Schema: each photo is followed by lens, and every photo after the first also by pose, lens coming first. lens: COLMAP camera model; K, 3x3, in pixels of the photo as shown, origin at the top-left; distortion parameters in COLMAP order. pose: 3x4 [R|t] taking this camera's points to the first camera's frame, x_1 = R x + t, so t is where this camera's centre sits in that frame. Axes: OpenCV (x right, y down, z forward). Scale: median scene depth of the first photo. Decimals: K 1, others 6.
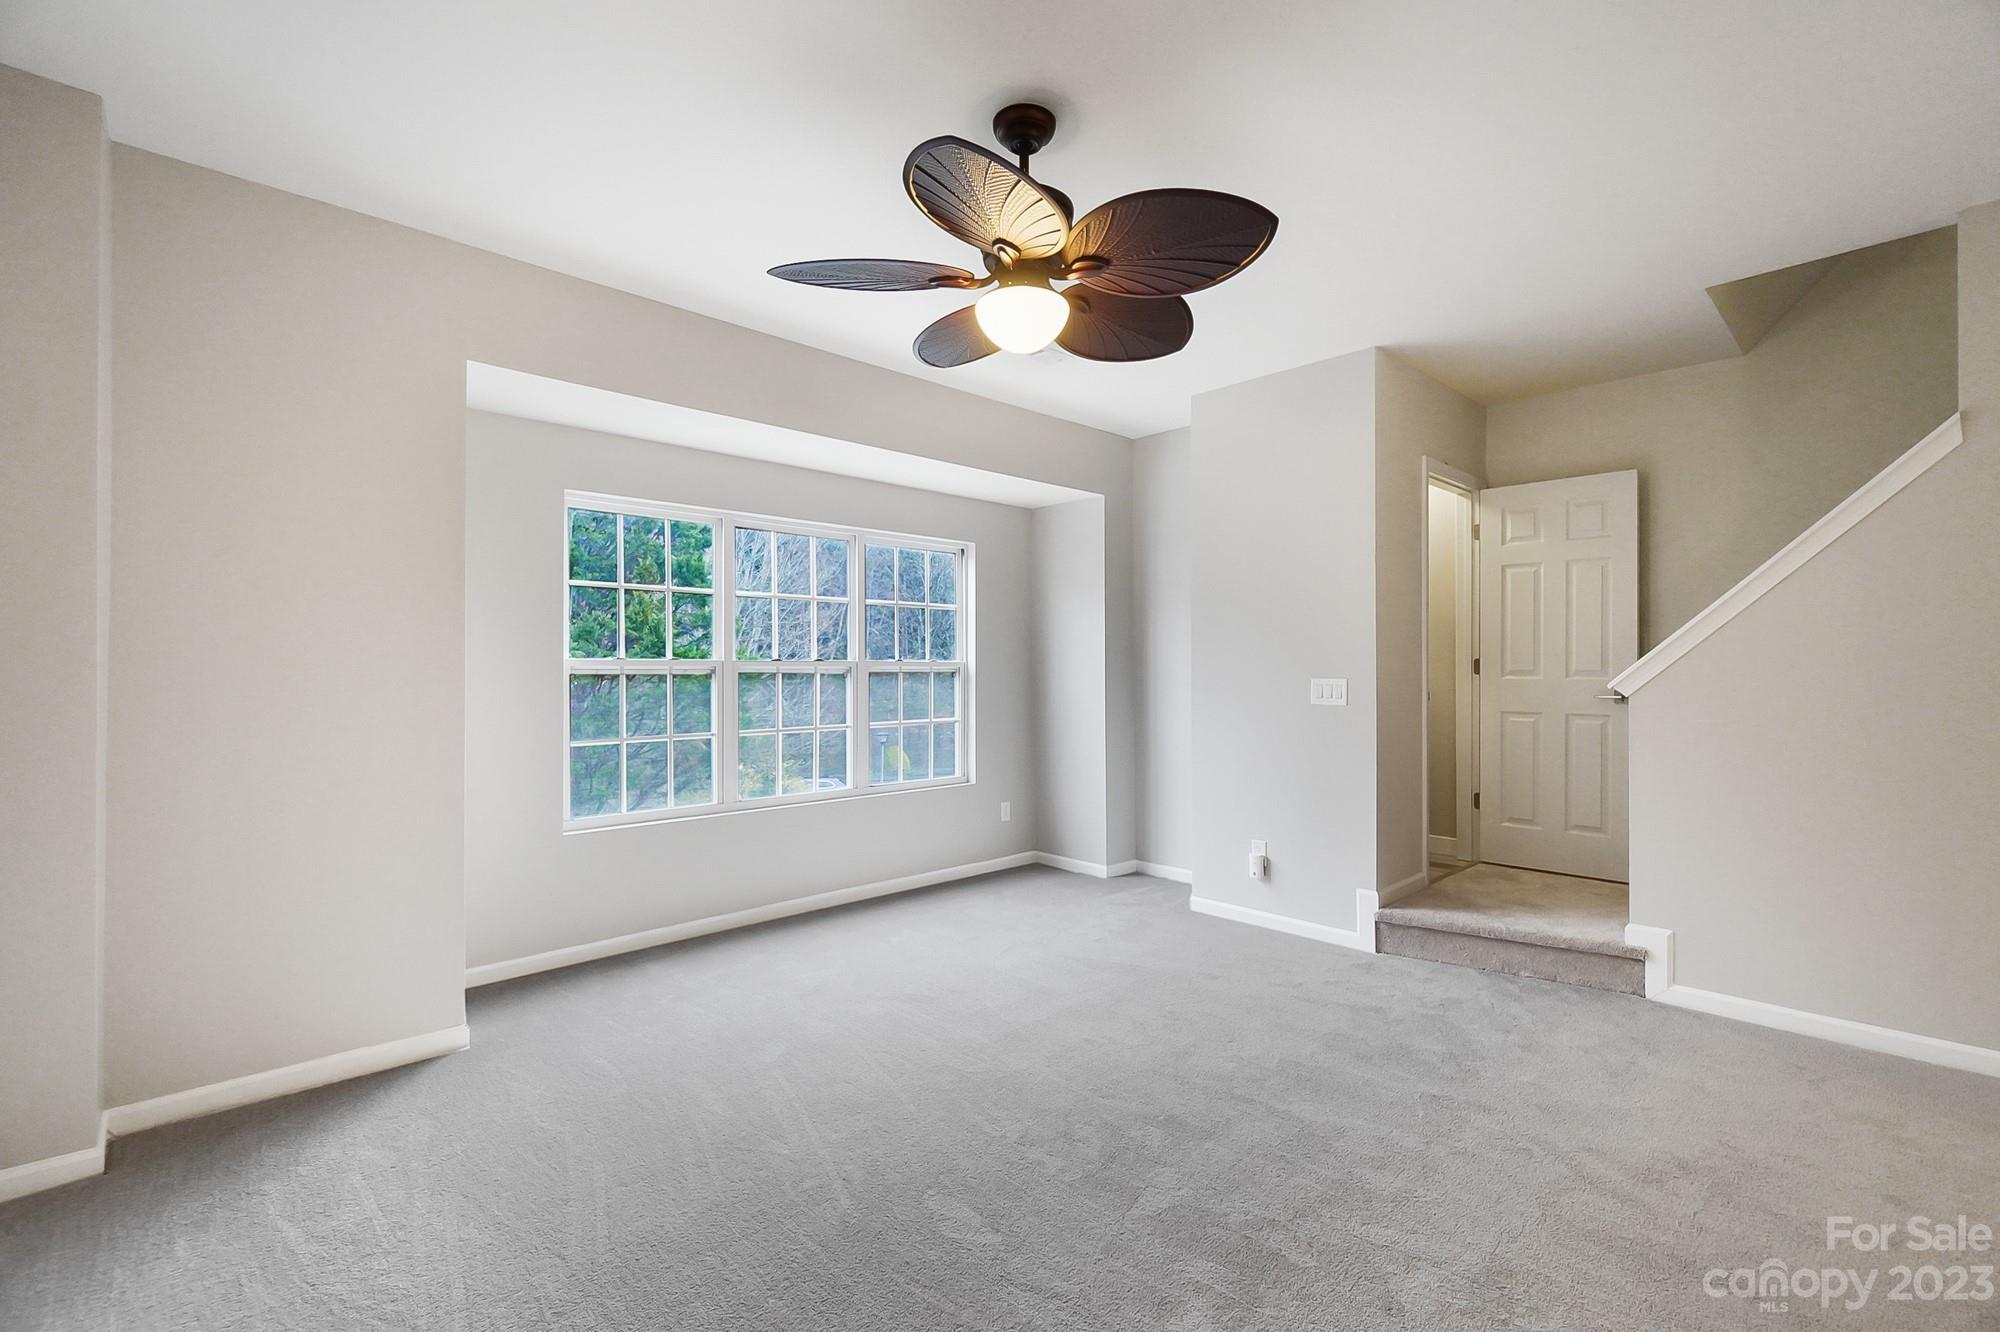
lens RADIAL K [[877.1, 0, 997.1], [0, 877.1, 667.5], [0, 0, 1]] dist [-0.000756, -0.002028]
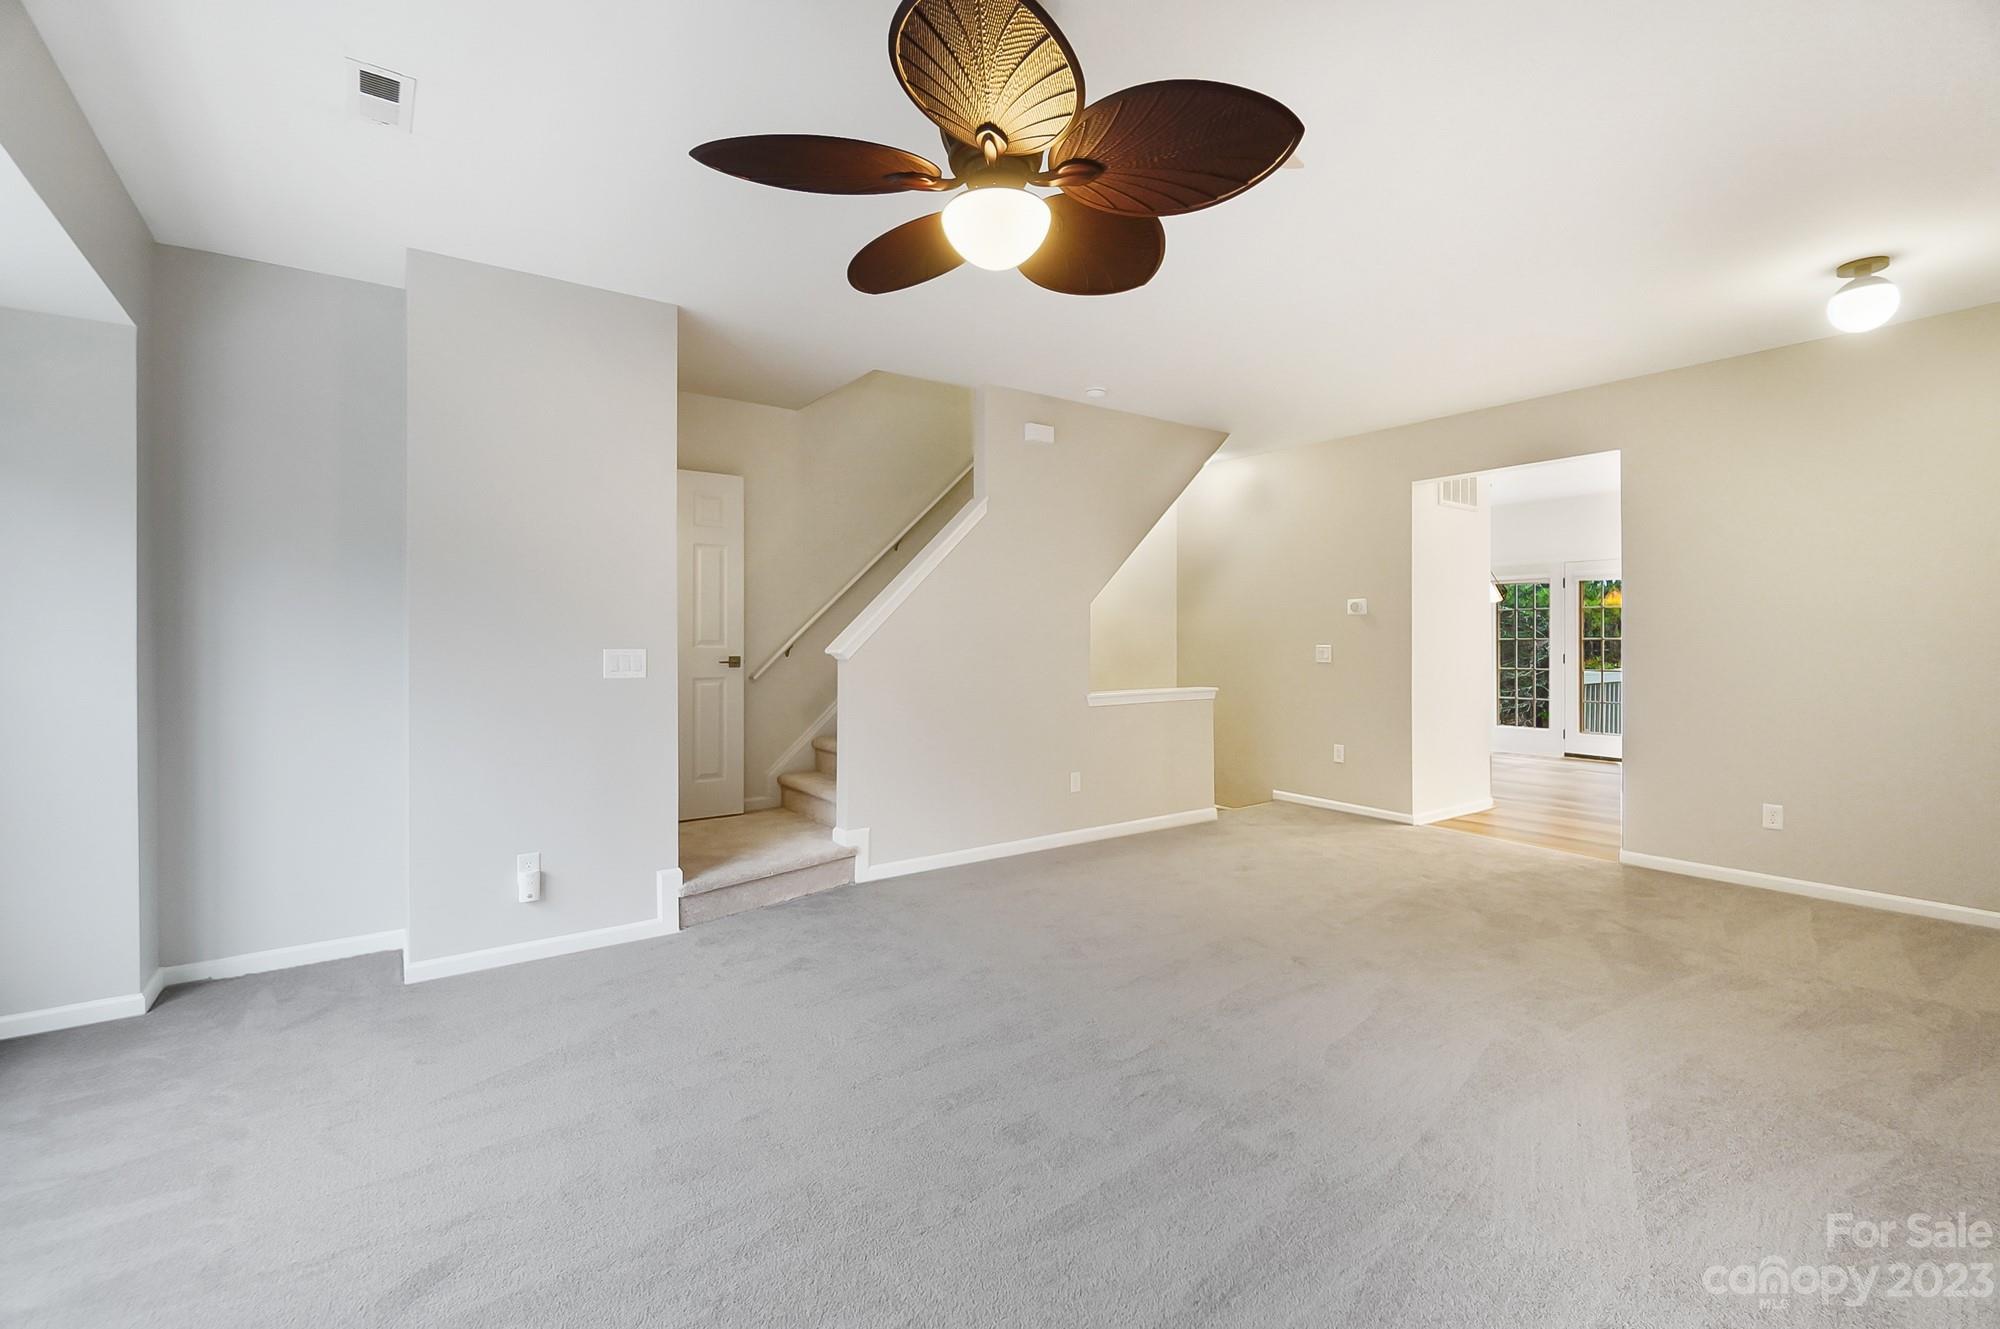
lens RADIAL K [[877.1, 0, 994.8], [0, 877.1, 636.6], [0, 0, 1]] dist [-0.000756, -0.002028]
pose [[0.120213, 0.005016, 0.992735, -0.467960], [0.000901, 0.999986, -0.005162, 0.004765], [-0.992748, 0.001515, 0.120207, 0.510935]]
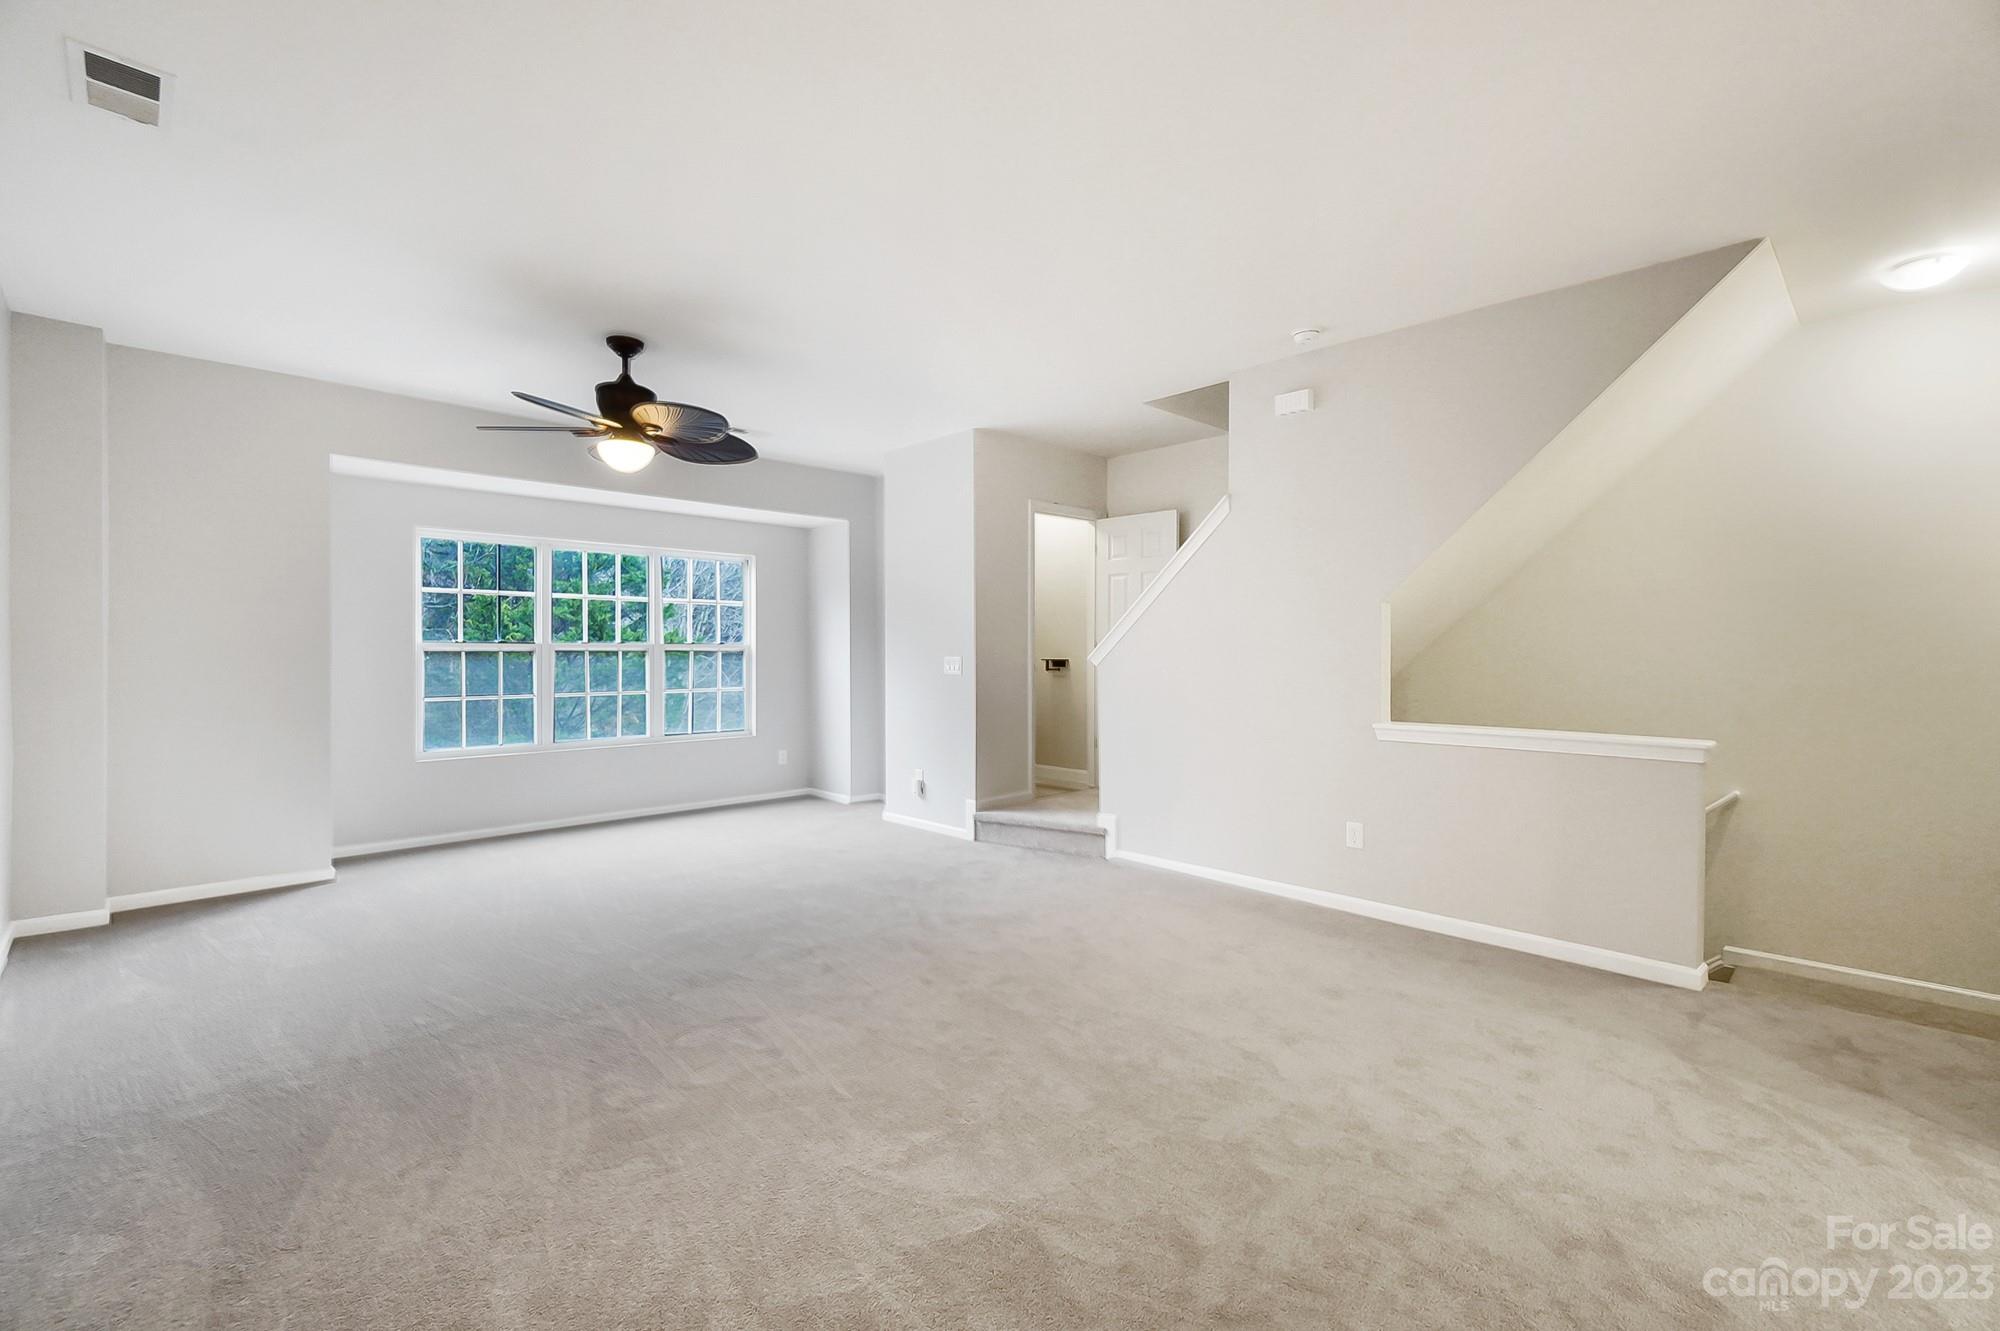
lens RADIAL K [[877.1, 0, 997.9], [0, 877.1, 659.1], [0, 0, 1]] dist [-0.000756, -0.002028]
pose [[0.999866, -0.000684, 0.016365, 0.429364], [0.000521, 0.999950, 0.009965, 0.004174], [-0.016371, -0.009956, 0.999816, -0.454589]]
